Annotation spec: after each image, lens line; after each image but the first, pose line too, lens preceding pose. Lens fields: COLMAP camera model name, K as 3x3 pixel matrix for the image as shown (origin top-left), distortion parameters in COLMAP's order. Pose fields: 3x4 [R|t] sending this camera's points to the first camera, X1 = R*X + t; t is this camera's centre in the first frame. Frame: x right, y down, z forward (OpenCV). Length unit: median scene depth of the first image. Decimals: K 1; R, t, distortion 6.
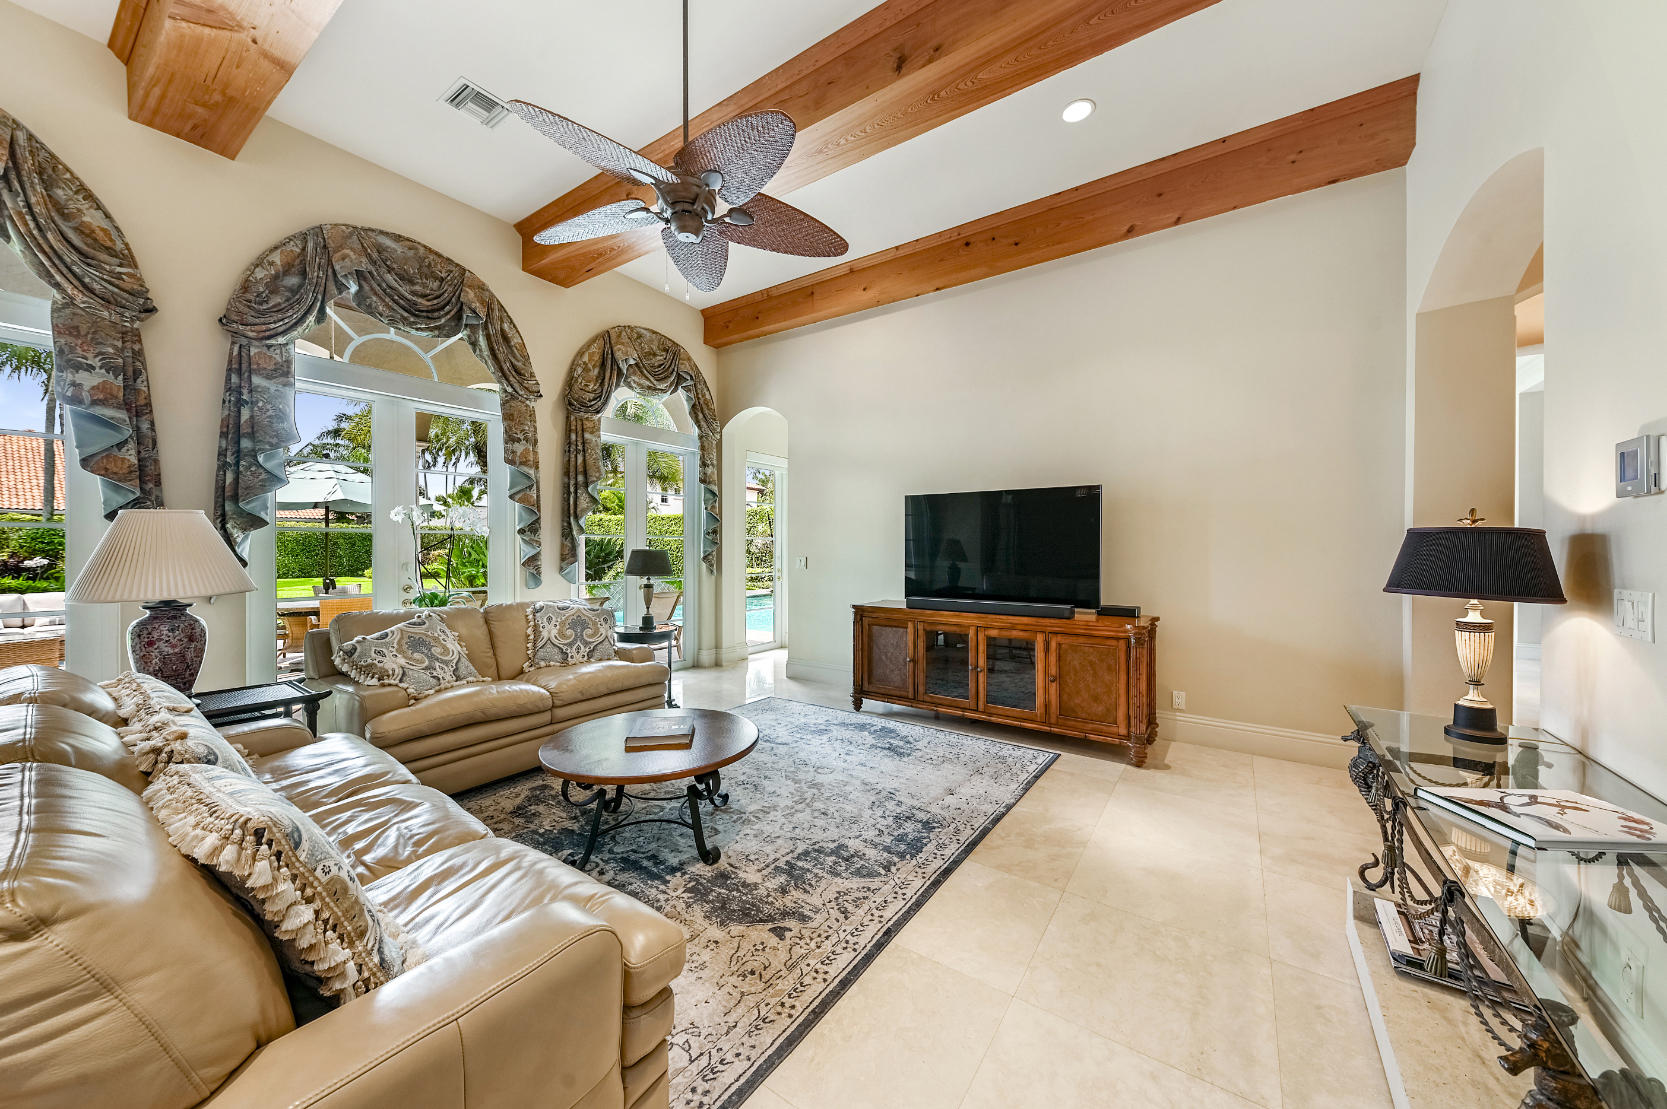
lens RADIAL K [[589.2, 0, 839.6], [0, 589.2, 545.7], [0, 0, 1]] dist [0.008867, -0.001494]
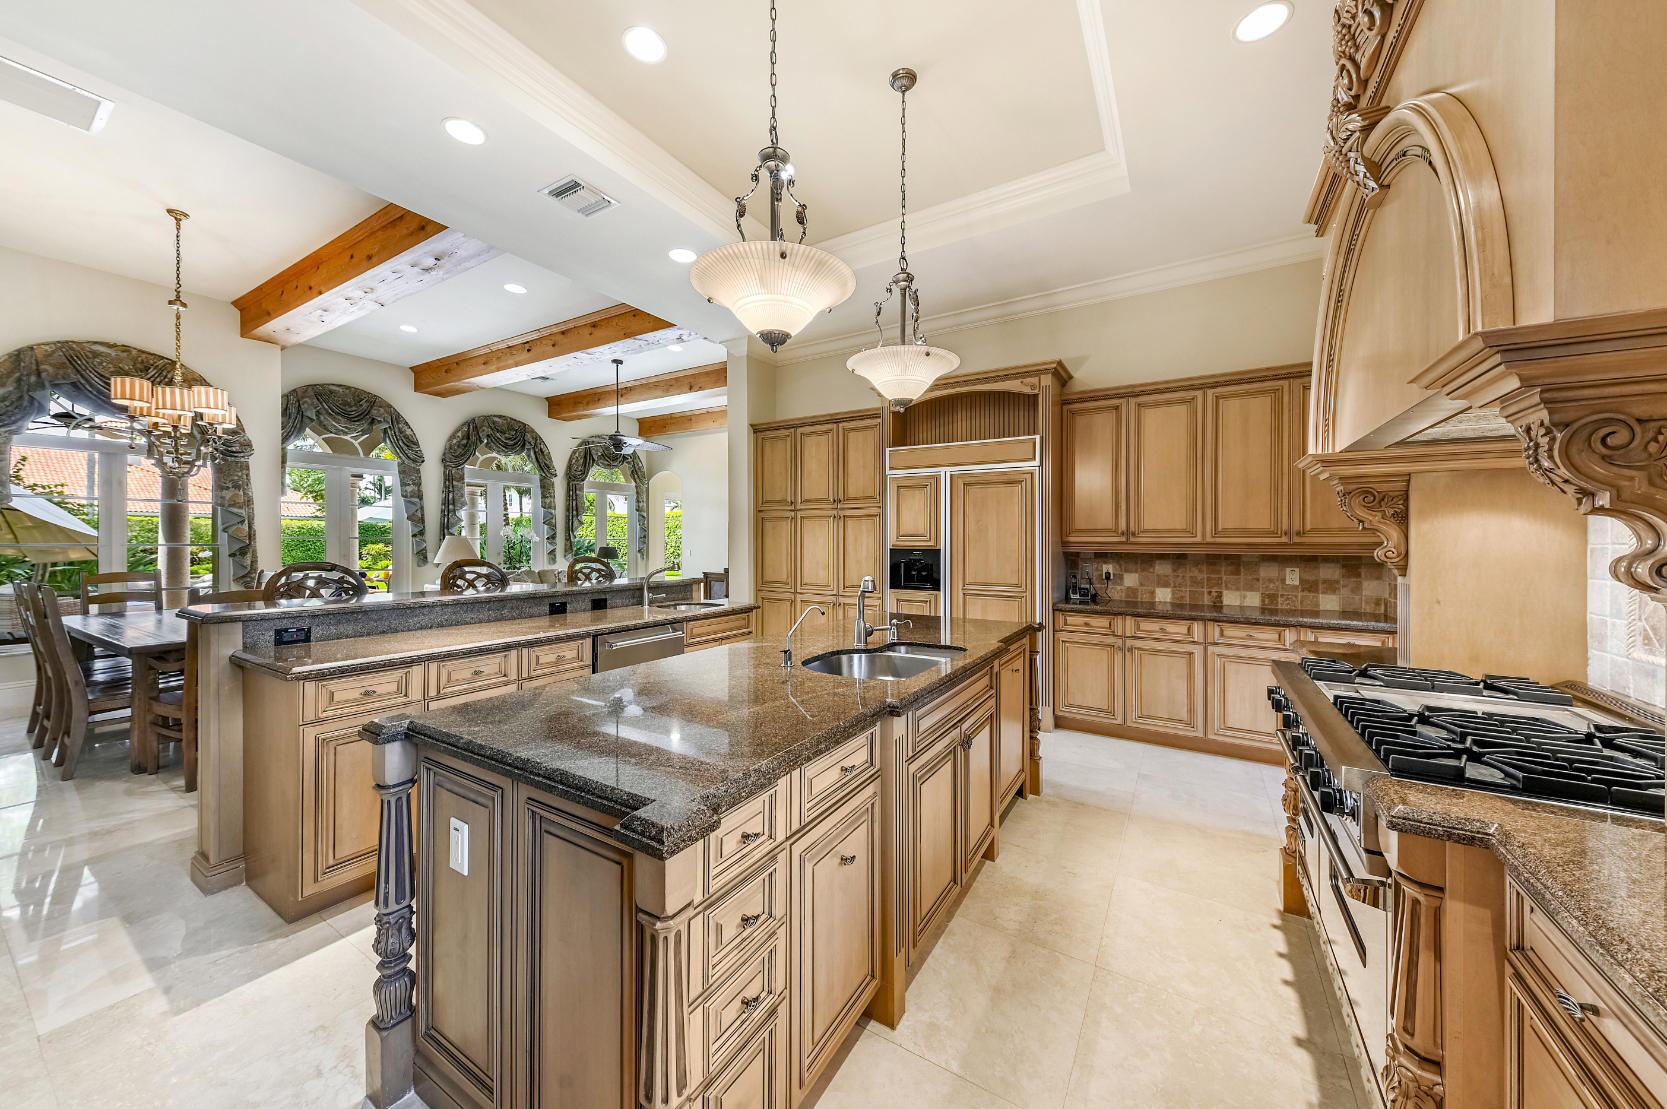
lens RADIAL K [[589.2, 0, 838.6], [0, 589.2, 544.9], [0, 0, 1]] dist [0.008867, -0.001494]
pose [[0.998945, 0.006261, 0.045483, 0.482281], [-0.006660, 0.999941, 0.008623, -0.028474], [-0.045426, -0.008917, 0.998928, -1.359962]]
